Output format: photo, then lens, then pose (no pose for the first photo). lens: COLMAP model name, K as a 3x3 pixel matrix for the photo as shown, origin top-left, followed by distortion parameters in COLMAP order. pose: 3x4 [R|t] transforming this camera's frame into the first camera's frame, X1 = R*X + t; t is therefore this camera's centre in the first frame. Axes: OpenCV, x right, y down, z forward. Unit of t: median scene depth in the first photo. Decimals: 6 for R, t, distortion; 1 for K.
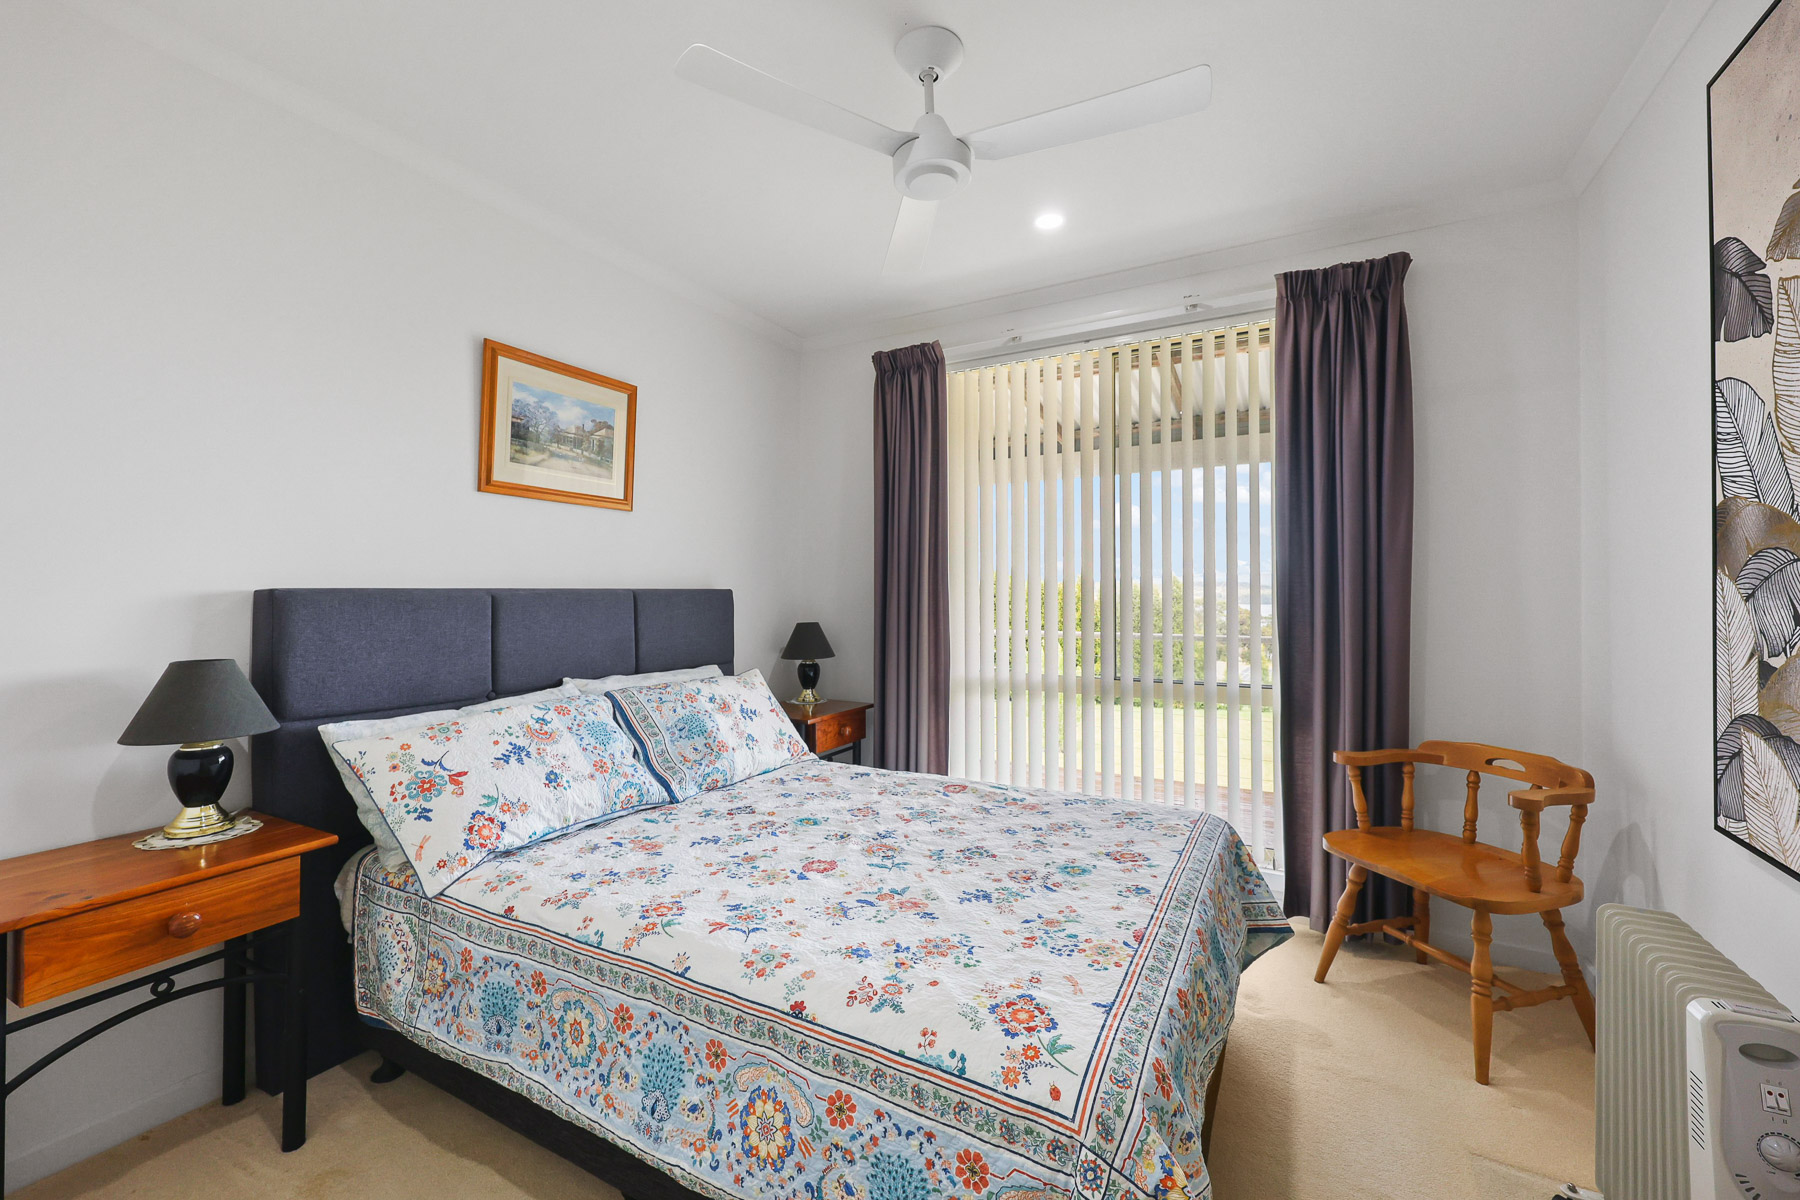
lens RADIAL K [[735.2, 0, 888.2], [0, 735.2, 598.6], [0, 0, 1]] dist [-0.002562, -0.000039]
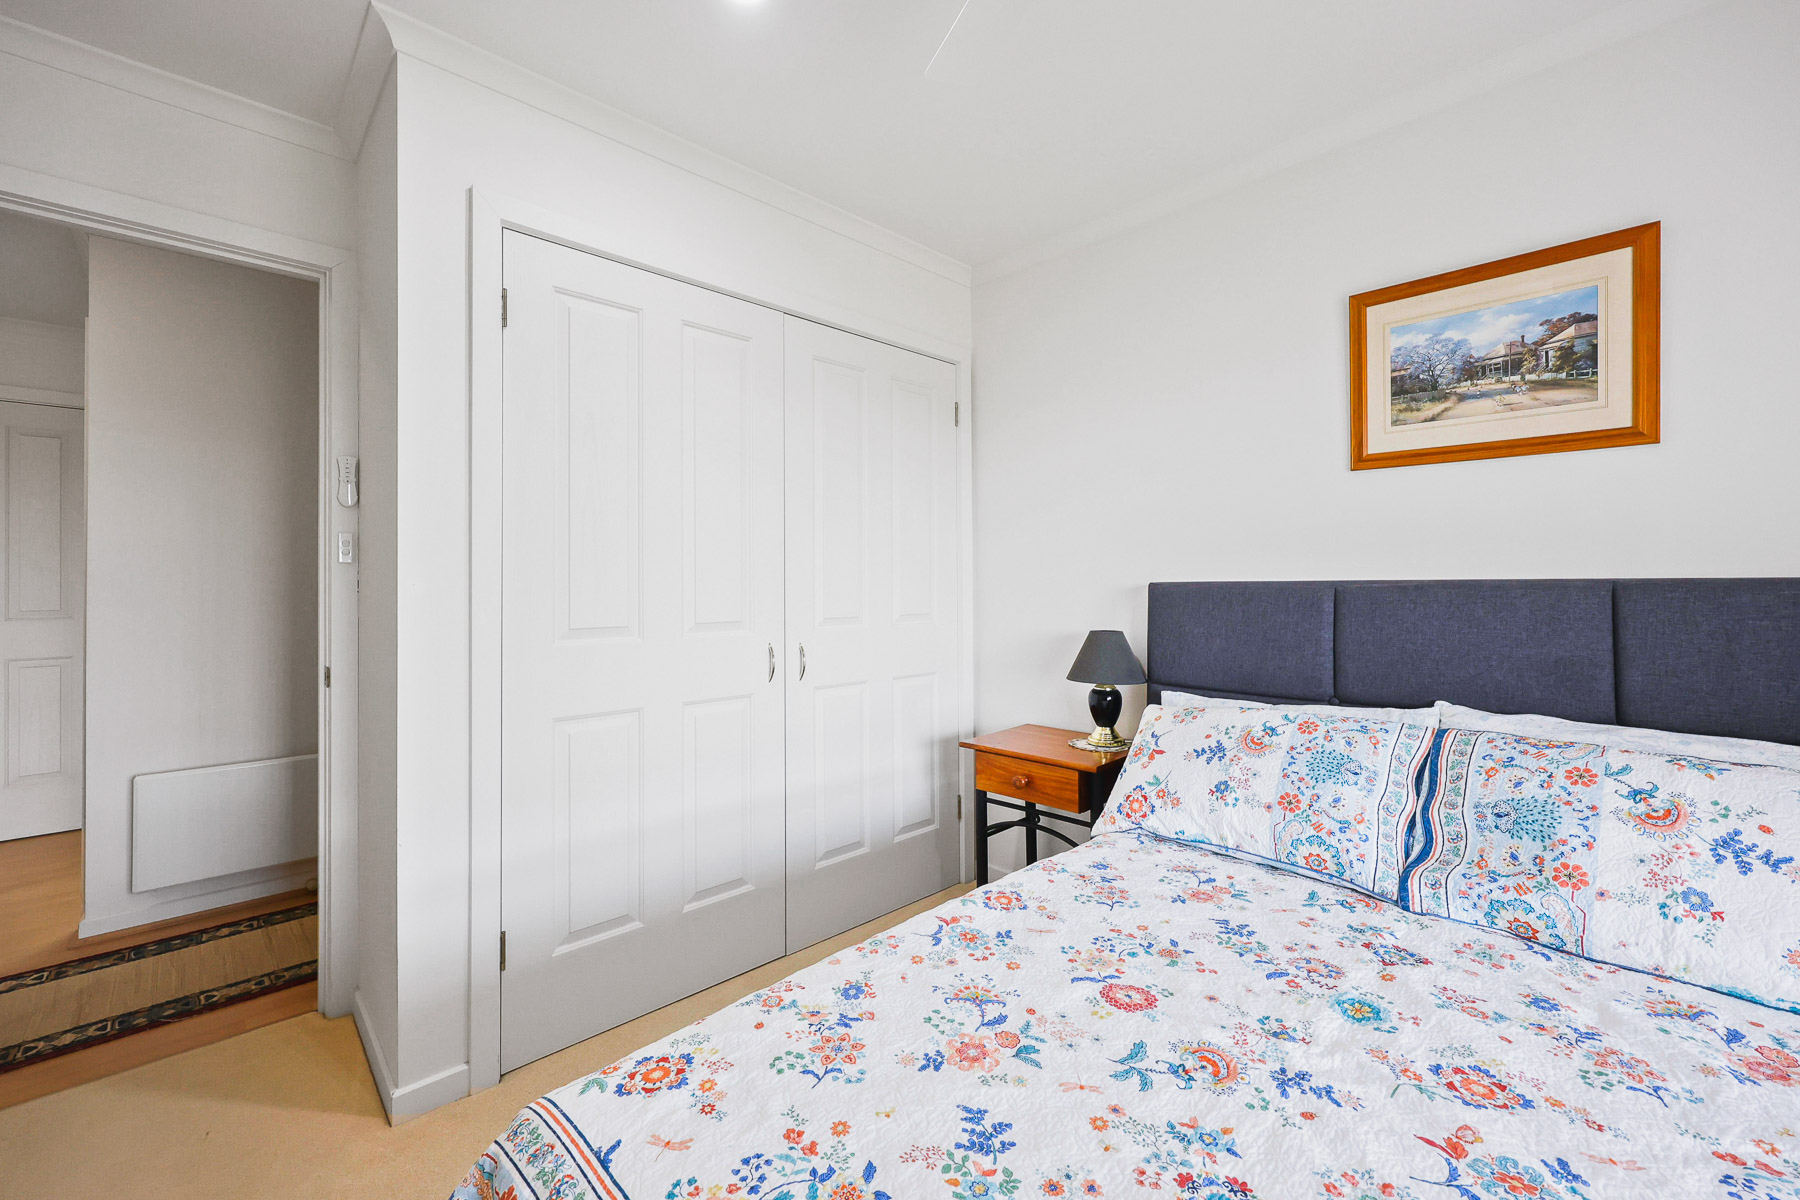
lens RADIAL K [[735.2, 0, 898.4], [0, 735.2, 587.8], [0, 0, 1]] dist [-0.002562, -0.000039]
pose [[-0.292341, 0.004941, -0.956302, 0.539322], [-0.003749, 0.999973, 0.006312, -0.010666], [0.956307, 0.005430, -0.292314, 0.883642]]
